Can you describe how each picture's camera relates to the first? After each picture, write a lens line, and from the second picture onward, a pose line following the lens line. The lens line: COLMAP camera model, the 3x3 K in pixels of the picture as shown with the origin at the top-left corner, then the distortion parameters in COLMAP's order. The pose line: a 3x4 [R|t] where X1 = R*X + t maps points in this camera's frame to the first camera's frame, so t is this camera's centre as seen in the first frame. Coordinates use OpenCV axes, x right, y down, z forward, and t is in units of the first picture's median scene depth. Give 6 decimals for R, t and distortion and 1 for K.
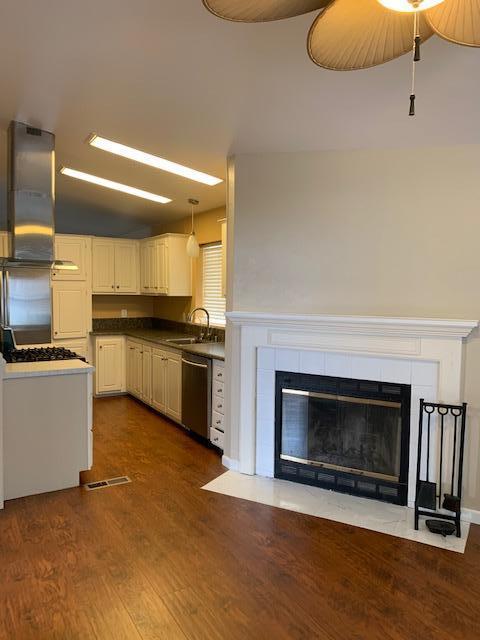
lens RADIAL K [[492.4, 0, 244.6], [0, 492.4, 323.7], [0, 0, 1]] dist [0.035355, -0.031199]
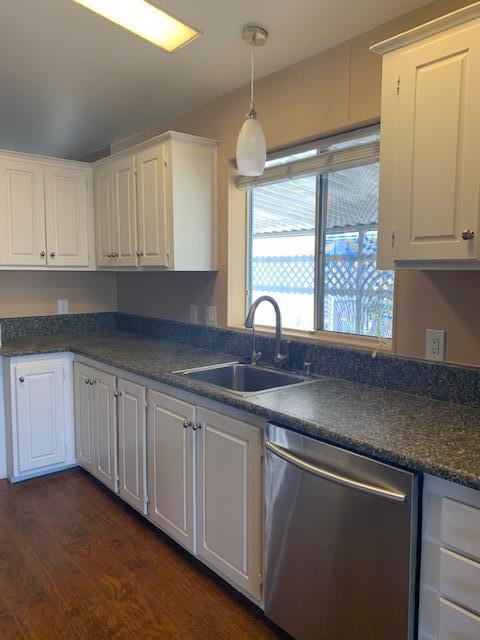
lens RADIAL K [[492.4, 0, 234.1], [0, 492.4, 316.0], [0, 0, 1]] dist [0.035355, -0.031199]
pose [[0.989940, -0.025822, 0.139109, -0.152416], [0.021818, 0.999305, 0.030229, -0.025170], [-0.139793, -0.026889, 0.989816, 0.498099]]
